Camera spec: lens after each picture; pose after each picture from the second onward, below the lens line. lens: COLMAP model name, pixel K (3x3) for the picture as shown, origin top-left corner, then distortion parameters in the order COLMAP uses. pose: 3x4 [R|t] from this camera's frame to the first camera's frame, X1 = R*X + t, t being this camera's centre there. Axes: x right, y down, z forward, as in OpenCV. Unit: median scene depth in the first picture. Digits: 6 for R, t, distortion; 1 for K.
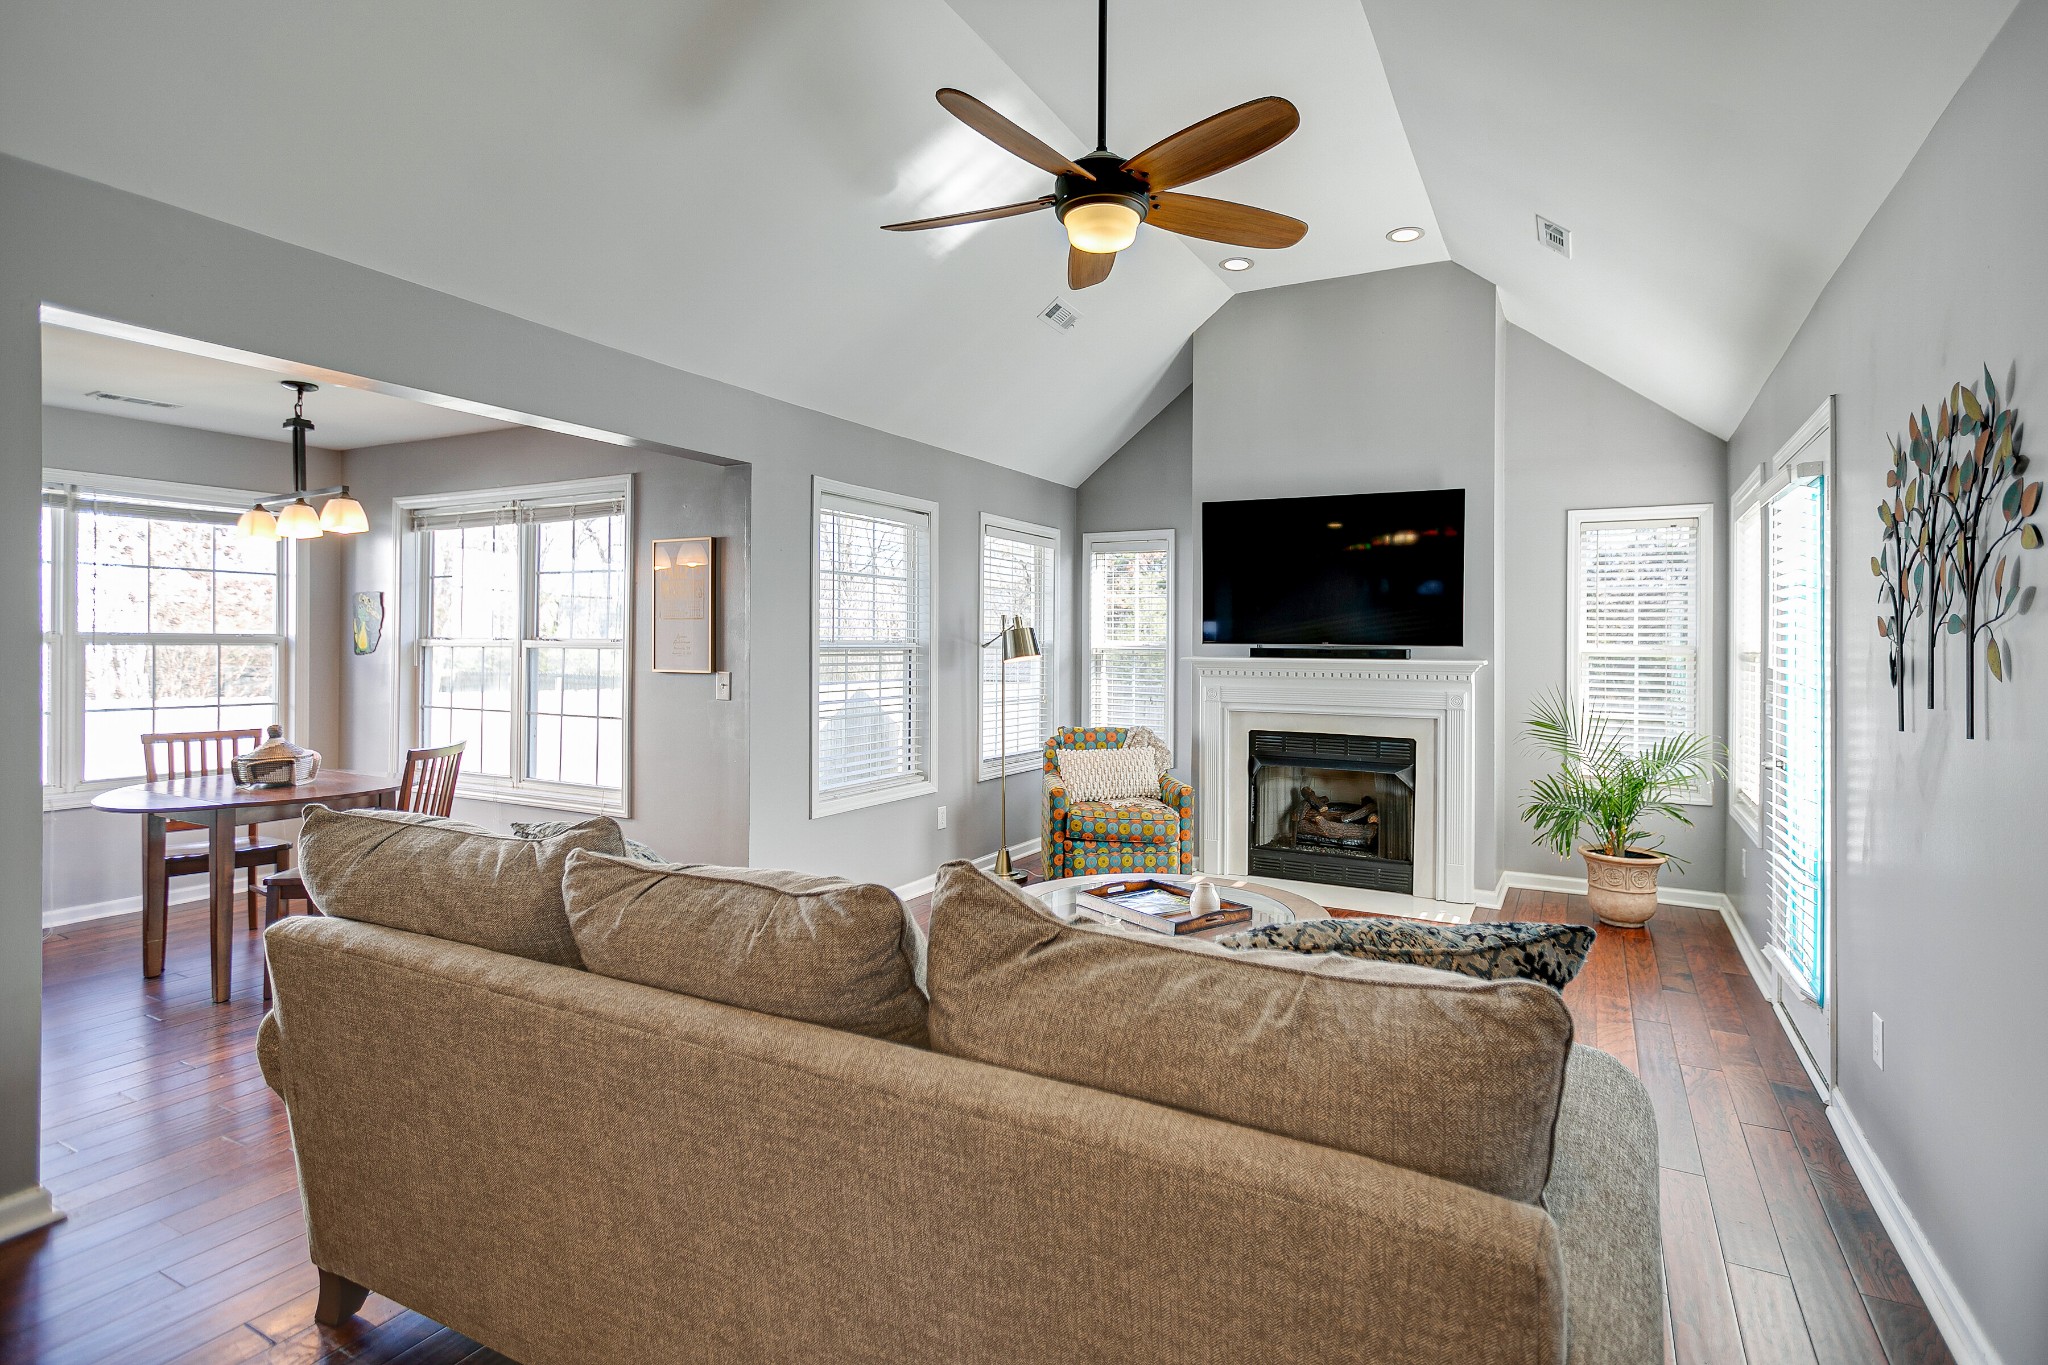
lens RADIAL K [[984.9, 0, 1084.4], [0, 984.9, 637.3], [0, 0, 1]] dist [-0.001345, 0.000247]
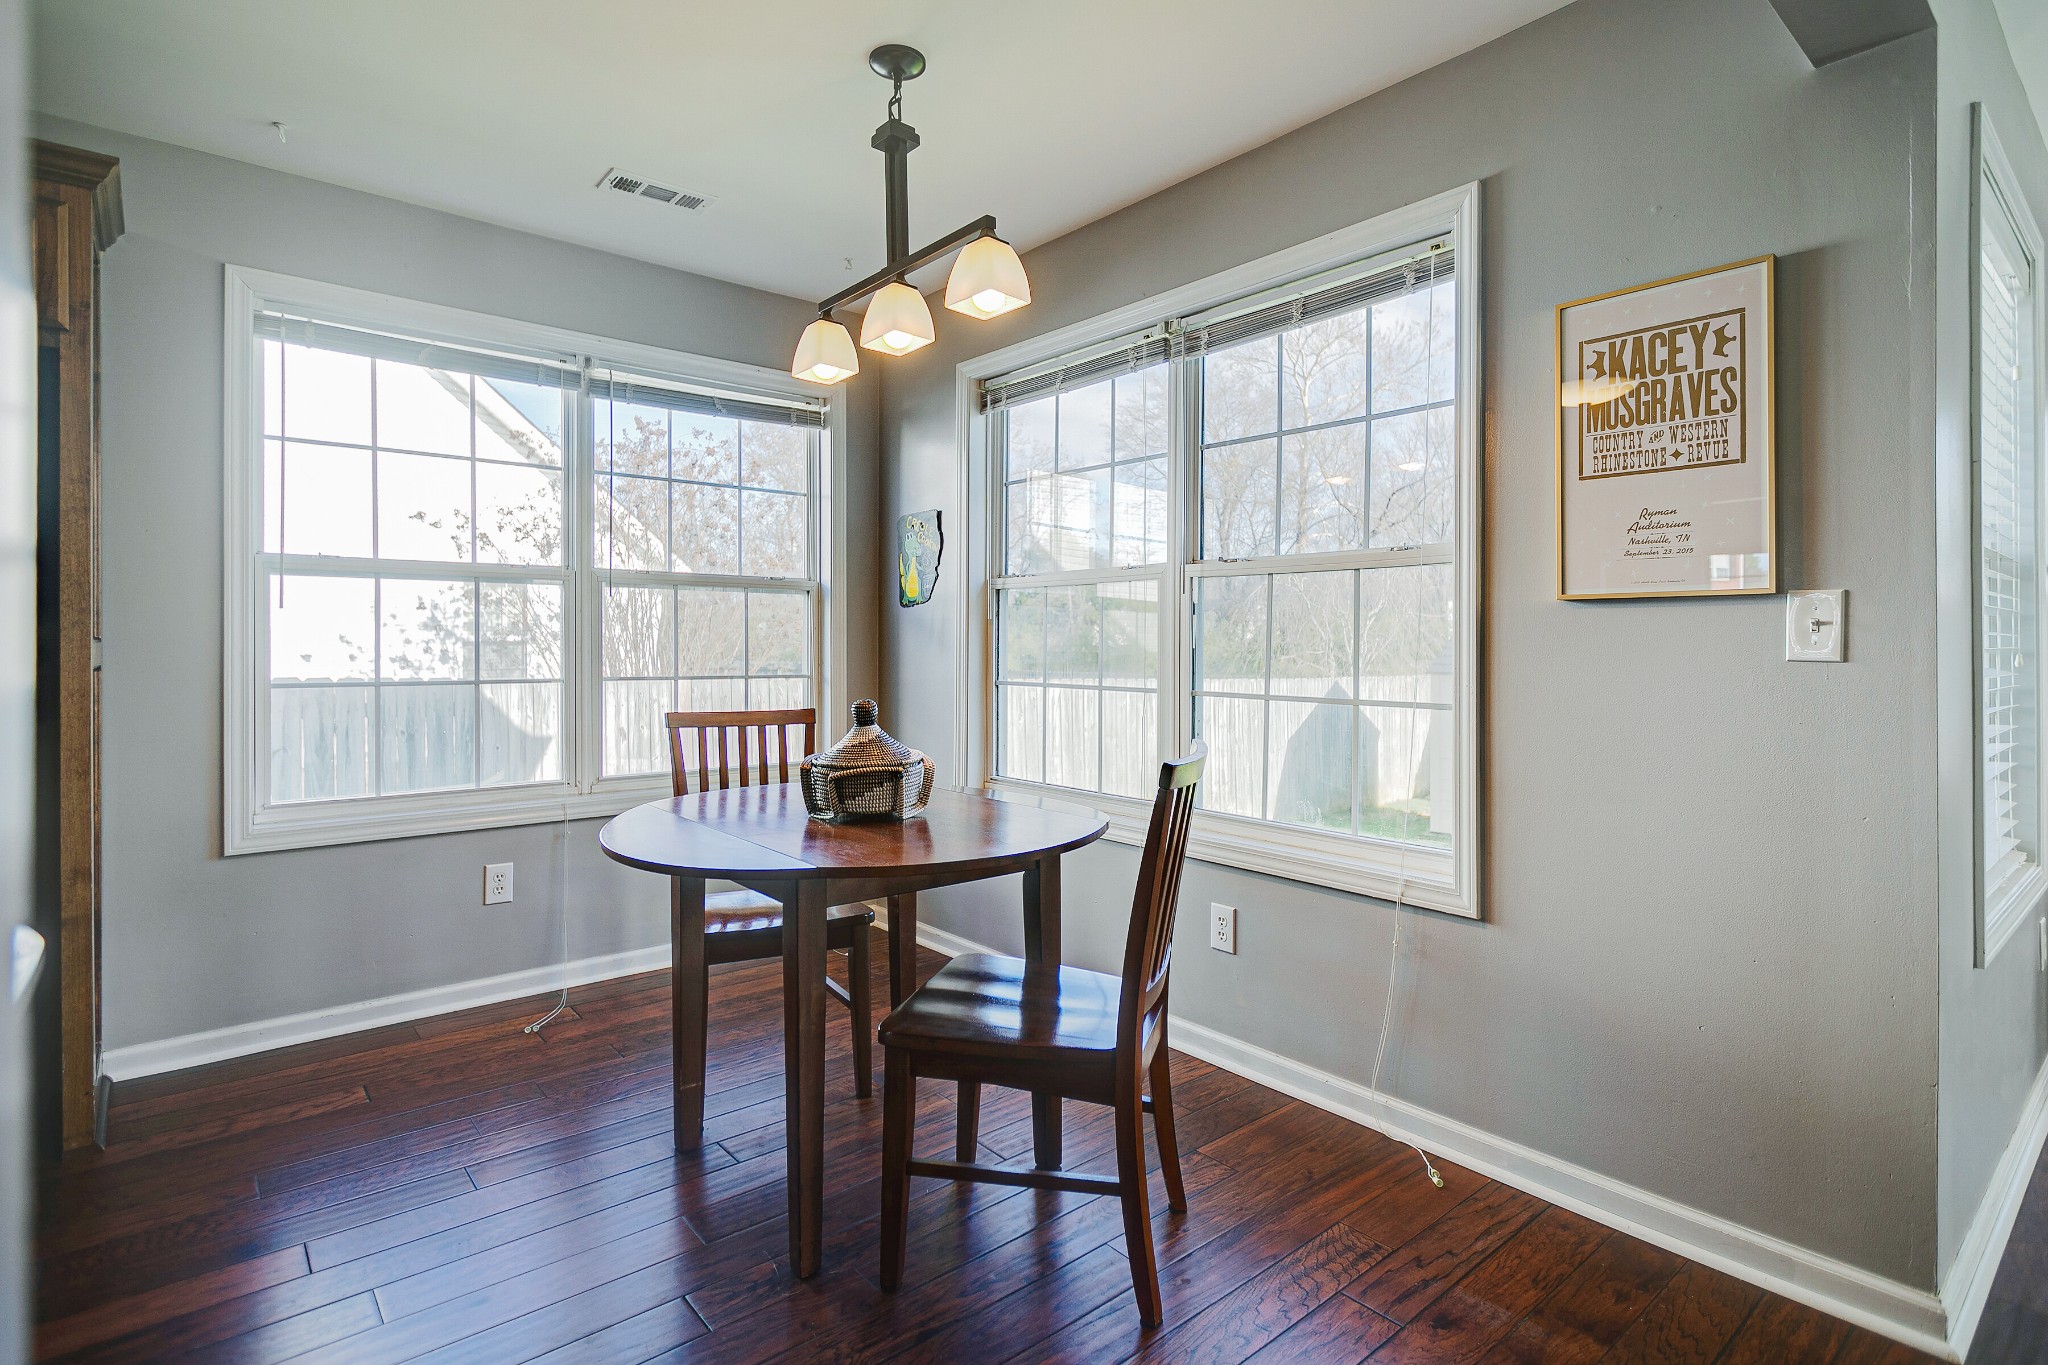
lens RADIAL K [[1005.9, 0, 1036.3], [0, 1005.9, 635.2], [0, 0, 1]] dist [-0.004498, -0.000257]
pose [[0.921602, -0.007139, -0.388071, -0.451216], [0.006953, 0.999974, -0.001883, 0.047080], [0.388075, -0.000963, 0.921627, 0.459468]]
